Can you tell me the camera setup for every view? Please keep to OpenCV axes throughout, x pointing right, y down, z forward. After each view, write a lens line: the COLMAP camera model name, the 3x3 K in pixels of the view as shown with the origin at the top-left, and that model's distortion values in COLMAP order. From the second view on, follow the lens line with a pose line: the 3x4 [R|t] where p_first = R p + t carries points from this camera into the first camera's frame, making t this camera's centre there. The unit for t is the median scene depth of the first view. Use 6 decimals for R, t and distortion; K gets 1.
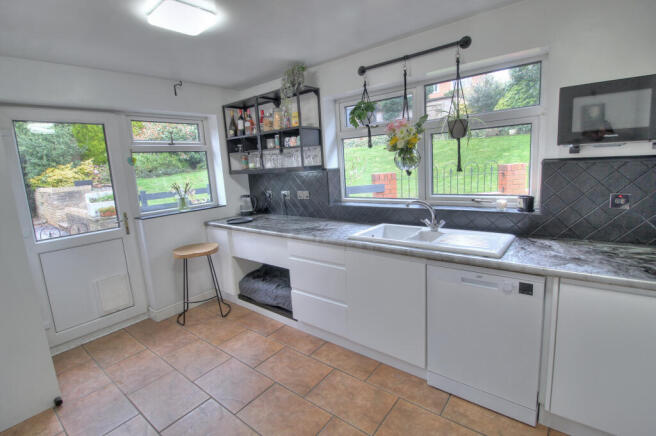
lens RADIAL K [[307.0, 0, 329.9], [0, 307.0, 215.7], [0, 0, 1]] dist [-0.021799, -0.002240]
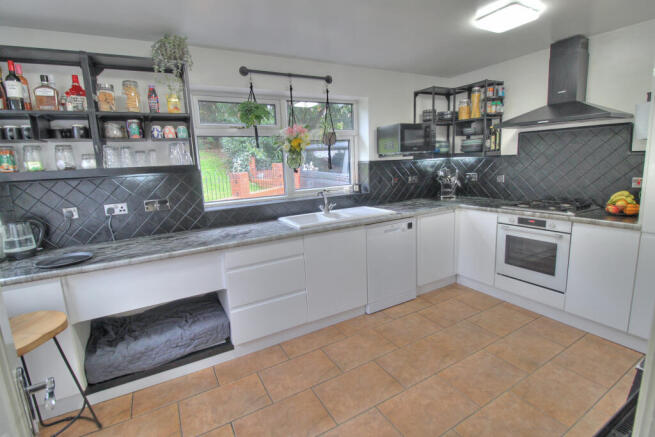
lens RADIAL K [[306.5, 0, 330.0], [0, 306.5, 217.7], [0, 0, 1]] dist [-0.021799, -0.002240]
pose [[0.368006, -0.122996, 0.921653, -0.780594], [0.178114, 0.982182, 0.059954, -0.008022], [-0.912605, 0.142096, 0.383356, 0.424815]]
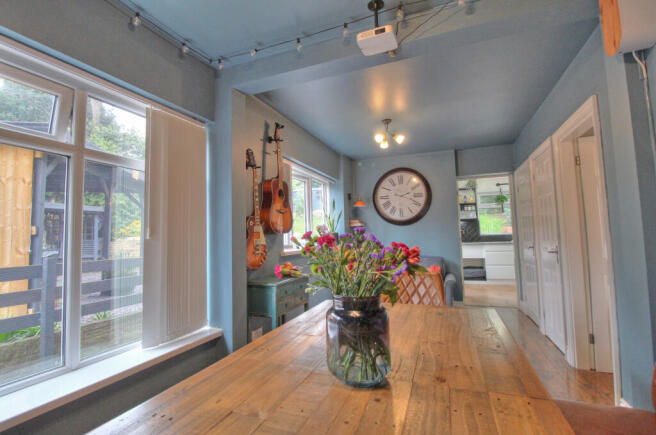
lens RADIAL K [[307.0, 0, 321.9], [0, 307.0, 213.4], [0, 0, 1]] dist [-0.021799, -0.002240]
pose [[0.957235, 0.057476, 0.283545, -2.151005], [0.017154, 0.967067, -0.253943, 0.436781], [-0.288802, 0.247947, 0.924725, -0.987748]]
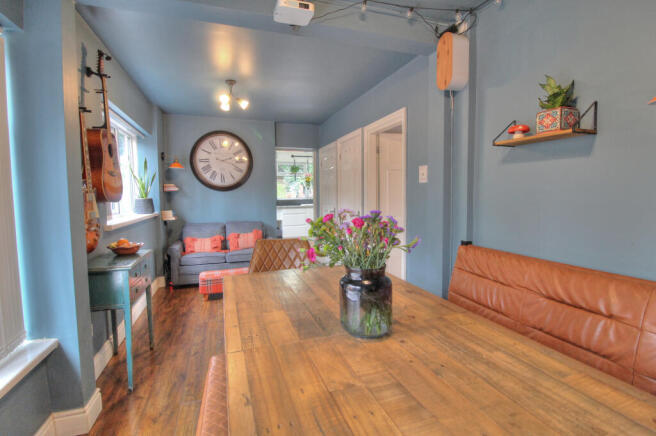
lens RADIAL K [[307.0, 0, 328.0], [0, 307.0, 213.8], [0, 0, 1]] dist [-0.021799, -0.002240]
pose [[0.533156, 0.000625, 0.846017, -2.350739], [0.123964, 0.989149, -0.078853, 0.400995], [-0.836886, 0.146916, 0.527293, -0.862734]]
